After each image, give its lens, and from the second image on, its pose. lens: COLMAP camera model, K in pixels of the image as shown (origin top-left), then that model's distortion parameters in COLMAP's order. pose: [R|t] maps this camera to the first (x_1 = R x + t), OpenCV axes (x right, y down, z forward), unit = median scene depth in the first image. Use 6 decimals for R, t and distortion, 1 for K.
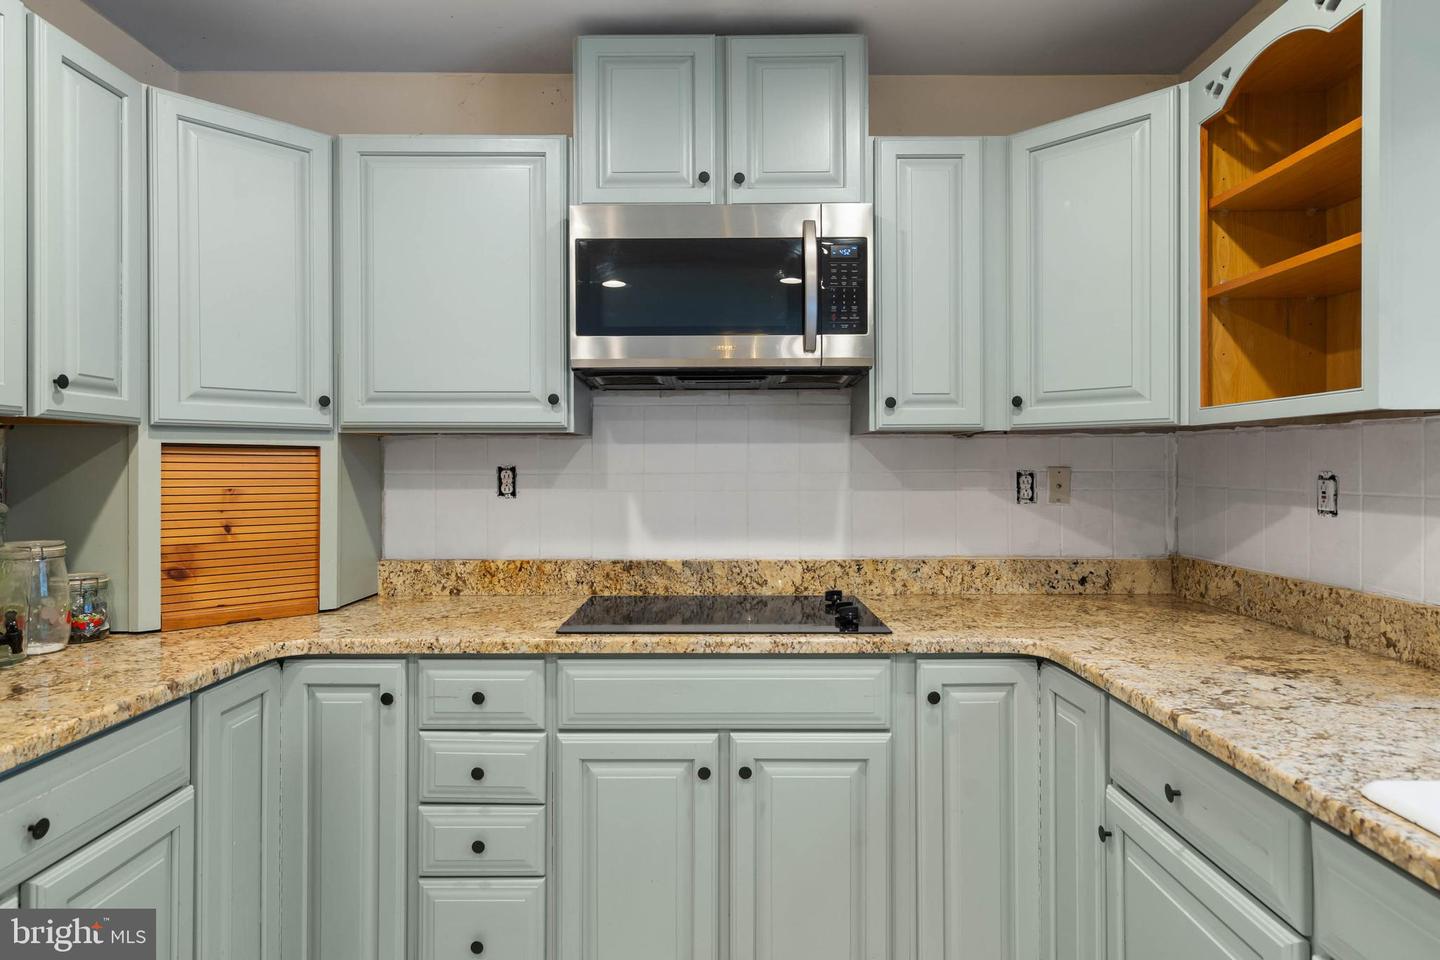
lens RADIAL K [[830.4, 0, 715.1], [0, 830.4, 469.4], [0, 0, 1]] dist [0.004703, -0.002364]
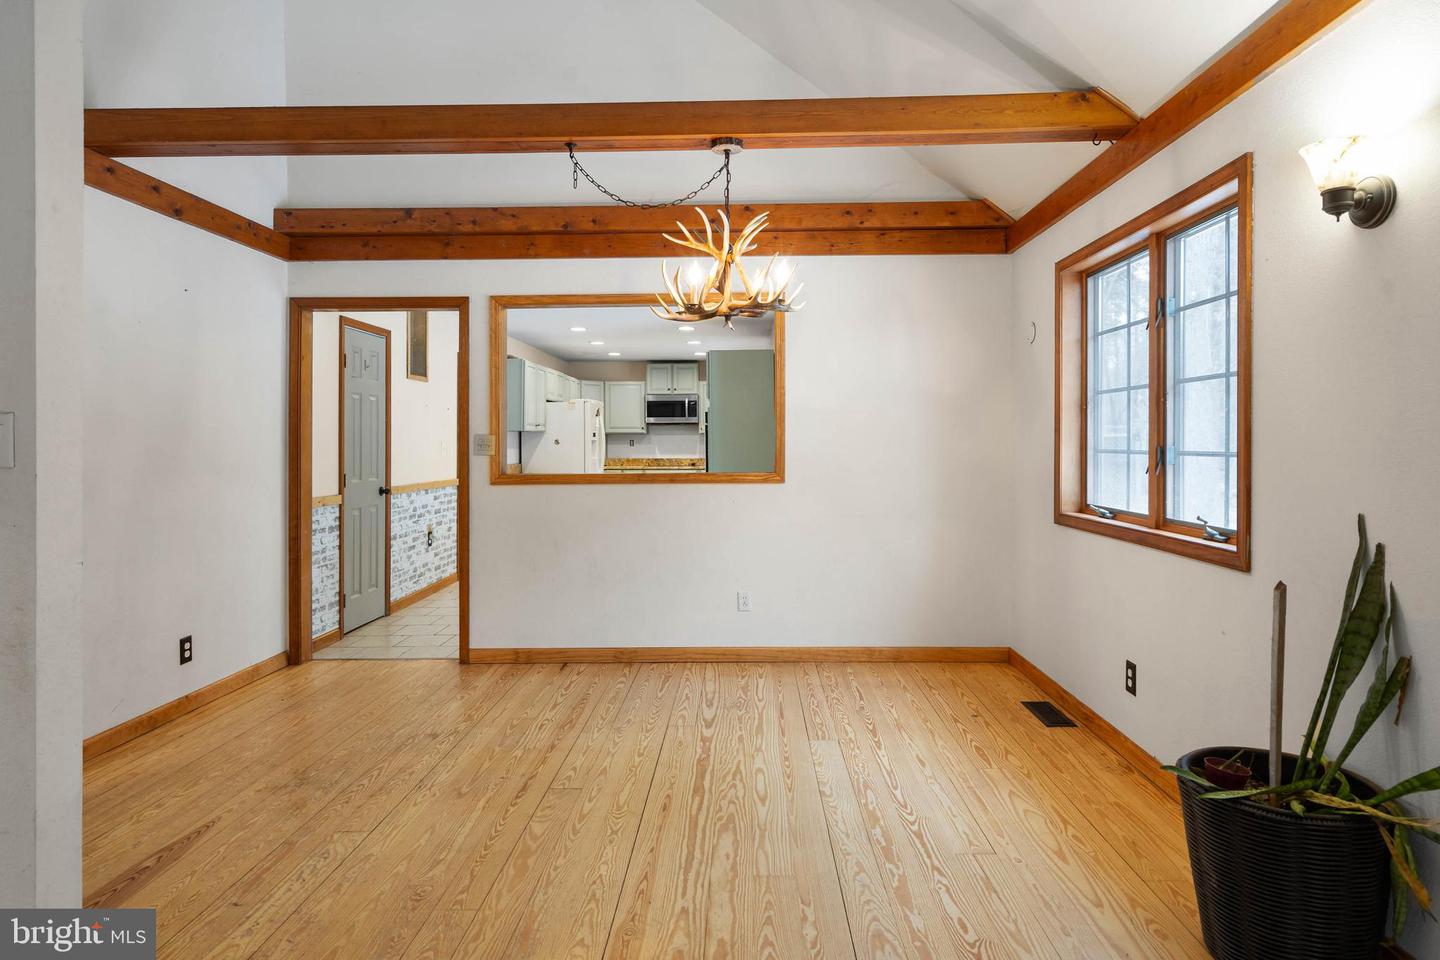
lens RADIAL K [[783.3, 0, 715.9], [0, 783.3, 437.8], [0, 0, 1]] dist [0.017341, 0.000554]
pose [[0.999545, 0.000602, -0.030154, 0.468232], [-0.000852, 0.999965, -0.008276, 0.025934], [0.030148, 0.008298, 0.999511, -4.337207]]
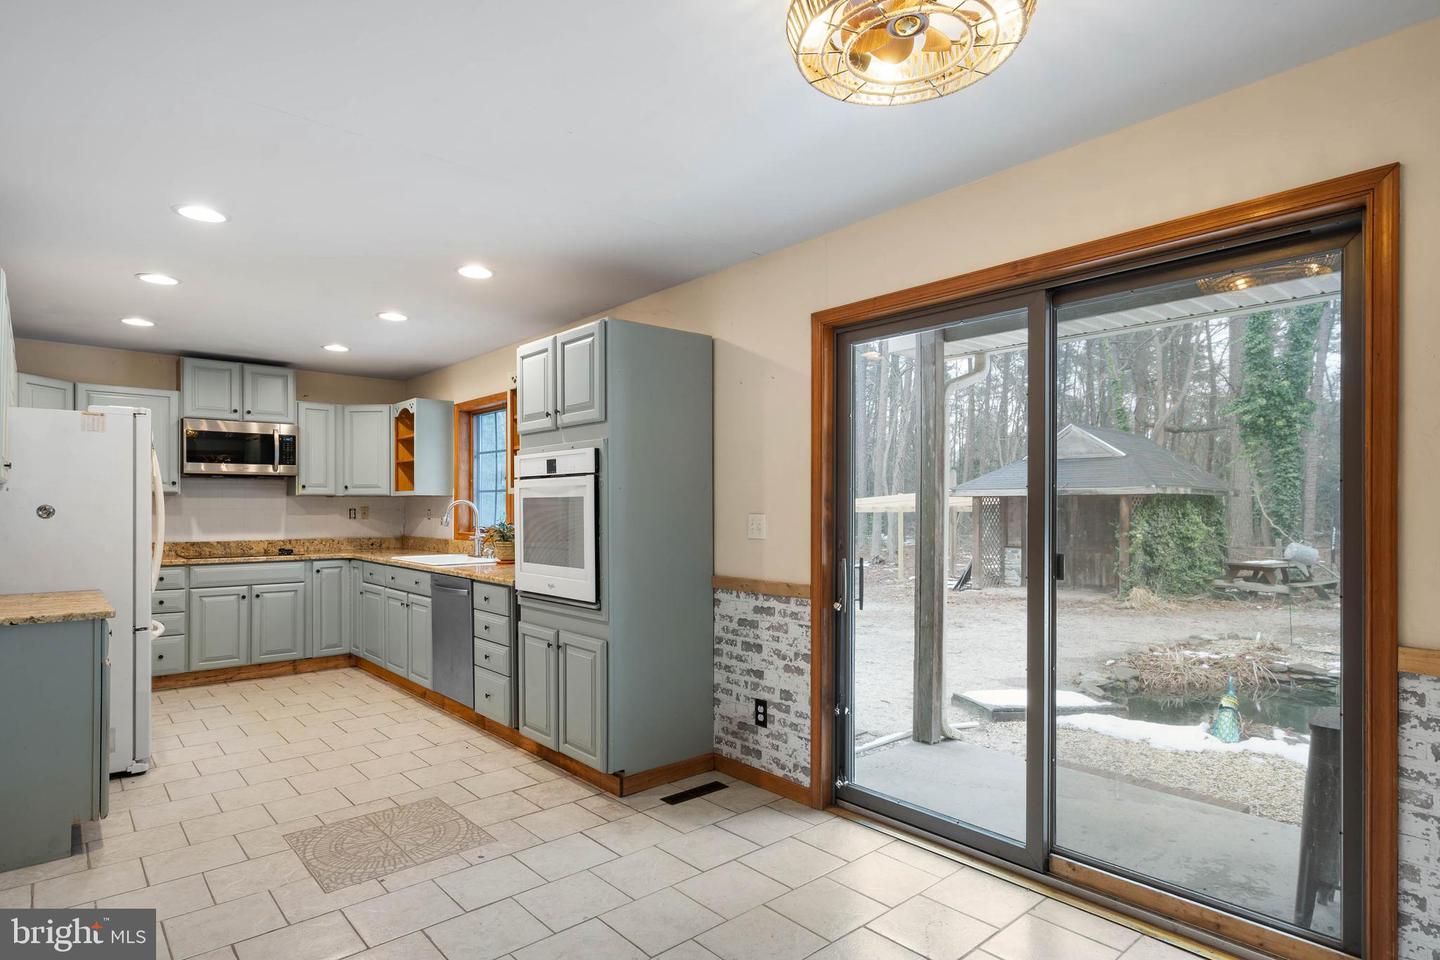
lens RADIAL K [[783.3, 0, 713.3], [0, 783.3, 506.2], [0, 0, 1]] dist [0.017341, 0.000554]
pose [[0.755353, 0.003877, 0.655307, -0.577404], [-0.000129, 0.999983, -0.005767, 0.011629], [-0.655318, 0.004272, 0.755341, -2.298609]]
